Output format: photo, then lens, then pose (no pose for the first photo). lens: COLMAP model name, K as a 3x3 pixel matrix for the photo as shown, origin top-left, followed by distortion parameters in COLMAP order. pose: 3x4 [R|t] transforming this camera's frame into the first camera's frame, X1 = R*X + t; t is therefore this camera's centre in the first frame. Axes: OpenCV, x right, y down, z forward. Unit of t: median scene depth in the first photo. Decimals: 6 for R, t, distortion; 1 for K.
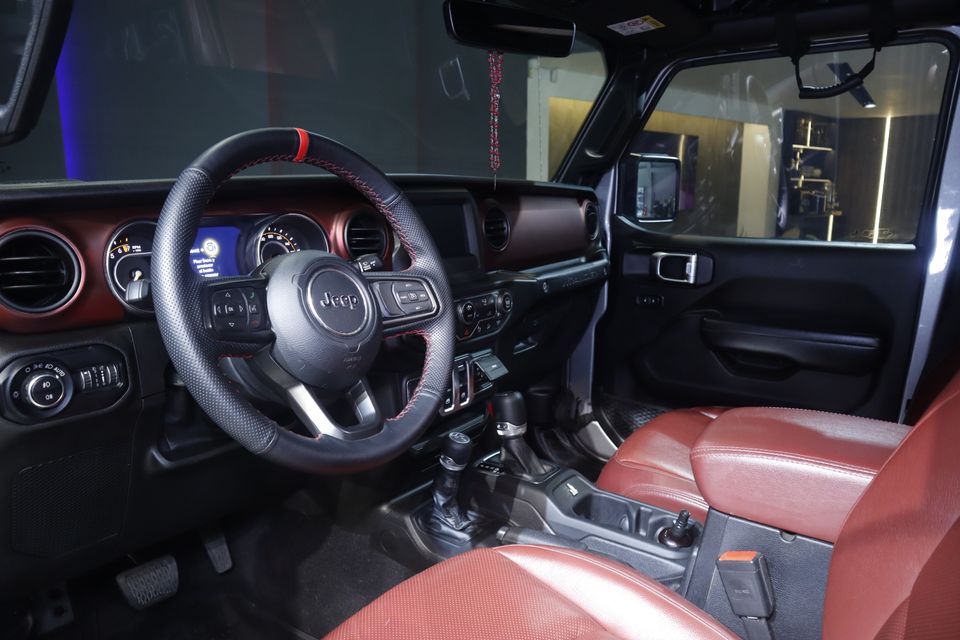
lens RADIAL K [[656.8, 0, 480.0], [0, 656.8, 320.0], [0, 0, 1]] dist [-0.087682, 0.004839]
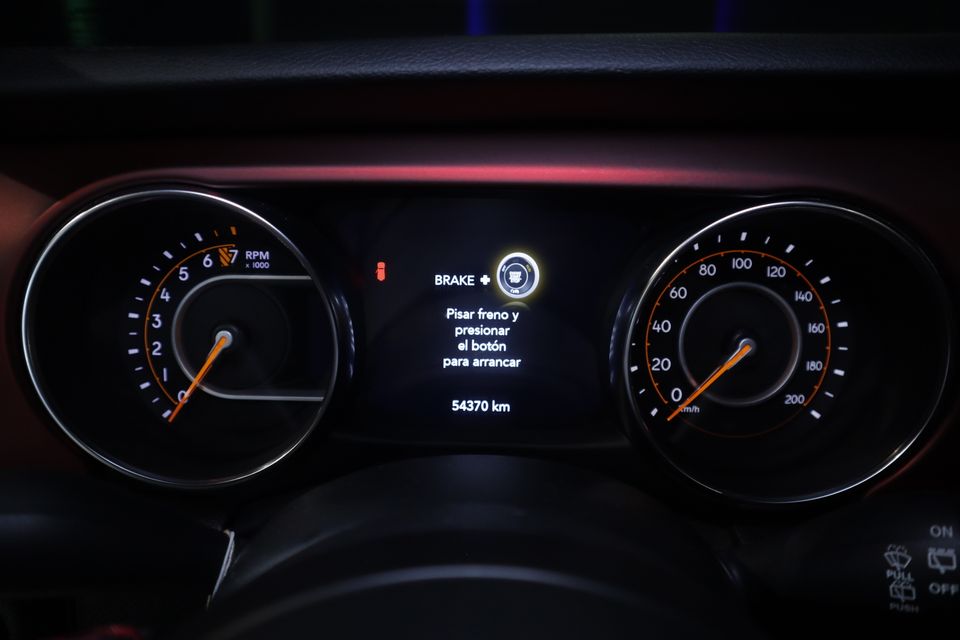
lens RADIAL K [[755.2, 0, 480.0], [0, 755.2, 320.0], [0, 0, 1]] dist [-0.083570, 0.004293]
pose [[0.569342, 0.276713, -0.774132, -0.128015], [-0.174761, 0.960866, 0.214931, -0.155748], [0.803311, 0.012919, 0.595420, 0.716523]]
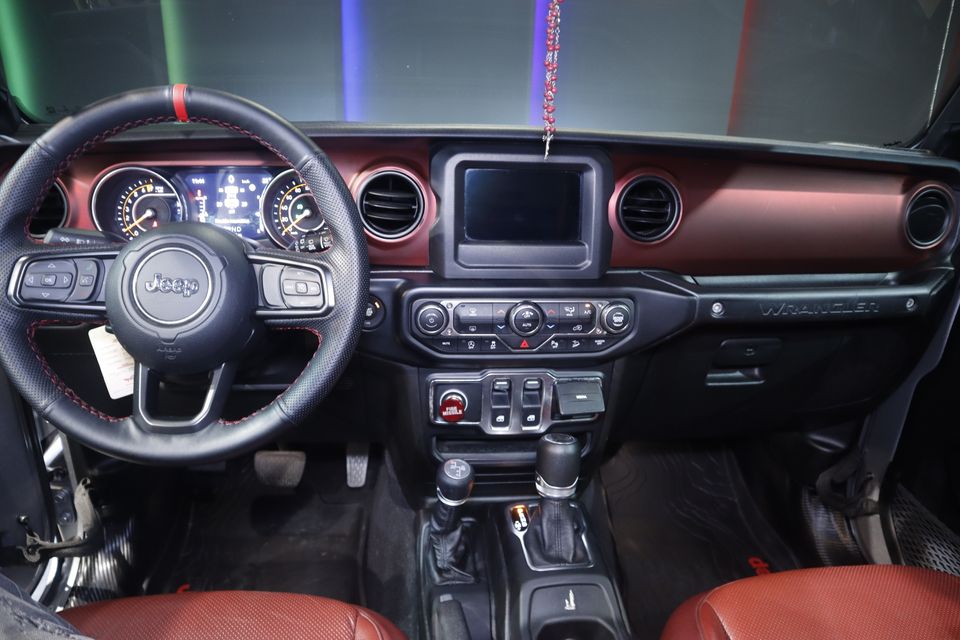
lens RADIAL K [[656.8, 0, 480.0], [0, 656.8, 320.0], [0, 0, 1]] dist [-0.087682, 0.004839]
pose [[0.673000, 0.283280, -0.683244, 0.542772], [-0.179460, 0.958687, 0.220712, -0.198761], [0.717541, -0.025924, 0.696034, 0.520522]]
